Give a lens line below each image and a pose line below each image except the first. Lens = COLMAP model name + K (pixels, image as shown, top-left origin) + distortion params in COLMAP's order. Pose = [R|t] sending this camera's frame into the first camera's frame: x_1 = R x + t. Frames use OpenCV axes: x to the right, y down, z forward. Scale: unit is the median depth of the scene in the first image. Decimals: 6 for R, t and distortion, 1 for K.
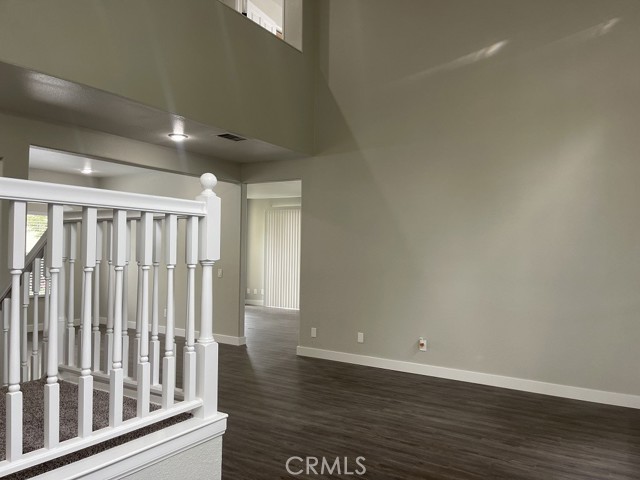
lens RADIAL K [[478.7, 0, 320.0], [0, 478.7, 240.0], [0, 0, 1]] dist [0.065897, -0.093111]
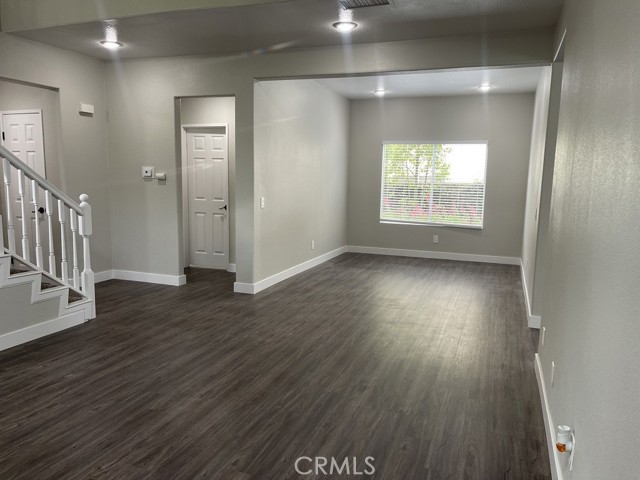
lens RADIAL K [[478.0, 0, 323.2], [0, 478.0, 239.4], [0, 0, 1]] dist [0.065455, -0.089959]
pose [[0.225250, 0.119464, -0.966949, 0.694373], [-0.001247, 0.992489, 0.122329, 0.045937], [0.974300, -0.026349, 0.223708, 1.092514]]
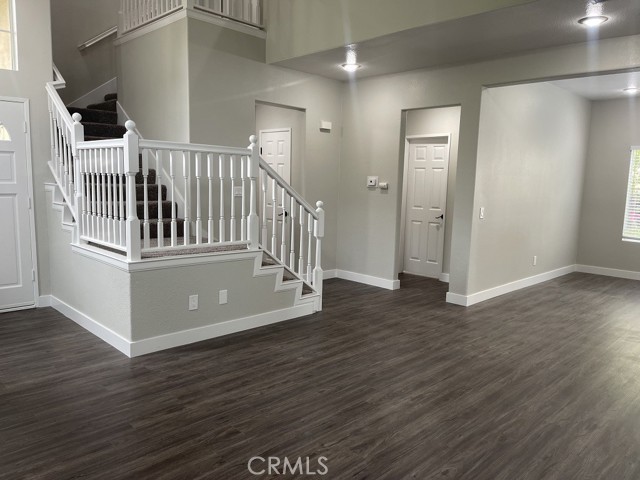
lens RADIAL K [[478.0, 0, 323.2], [0, 478.0, 239.4], [0, 0, 1]] dist [0.065455, -0.089959]
pose [[-0.202547, 0.101777, -0.973969, 0.707952], [-0.013059, 0.994215, 0.106609, 0.046016], [0.979185, 0.034312, -0.200046, 1.074271]]
